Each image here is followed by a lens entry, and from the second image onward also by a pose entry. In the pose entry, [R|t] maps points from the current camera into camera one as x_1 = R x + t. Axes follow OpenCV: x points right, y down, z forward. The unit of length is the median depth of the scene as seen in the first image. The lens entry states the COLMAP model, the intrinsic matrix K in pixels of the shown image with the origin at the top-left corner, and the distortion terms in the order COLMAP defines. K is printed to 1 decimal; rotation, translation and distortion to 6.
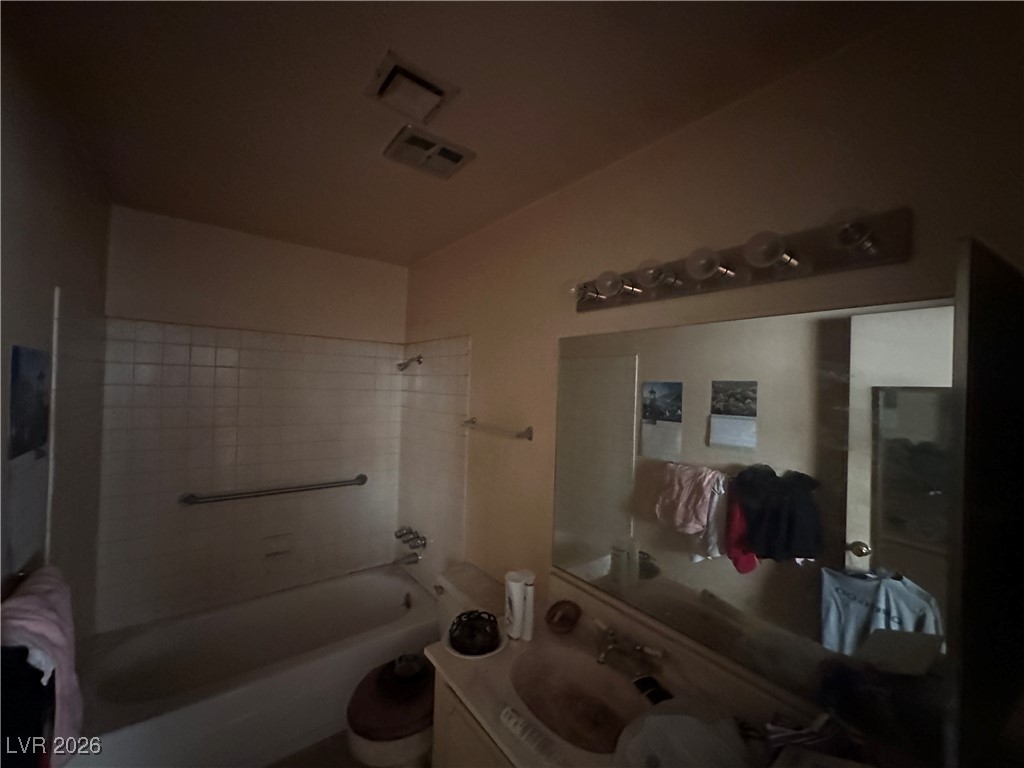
lens RADIAL K [[407.8, 0, 512.5], [0, 407.8, 384.6], [0, 0, 1]] dist [-0.004737, 0.000478]
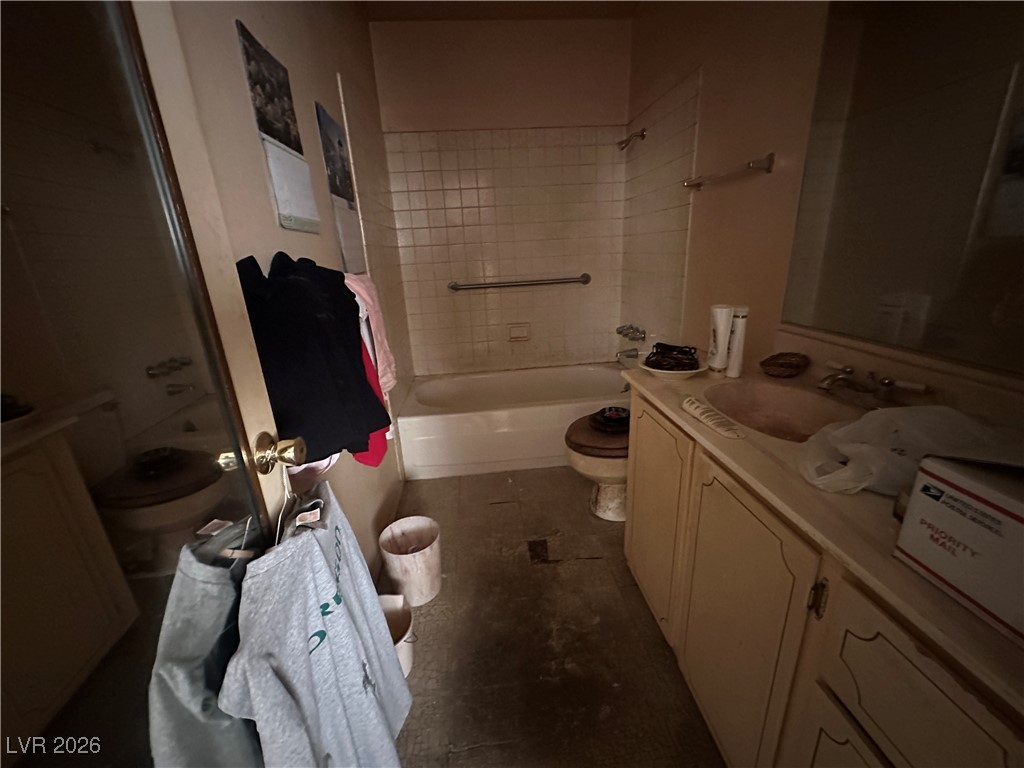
lens RADIAL K [[407.8, 0, 512.5], [0, 407.8, 384.6], [0, 0, 1]] dist [-0.004737, 0.000478]
pose [[0.838170, 0.094870, -0.537095, 0.091717], [0.081454, 0.951938, 0.295260, 0.262954], [0.539293, -0.291227, 0.790159, -0.003797]]
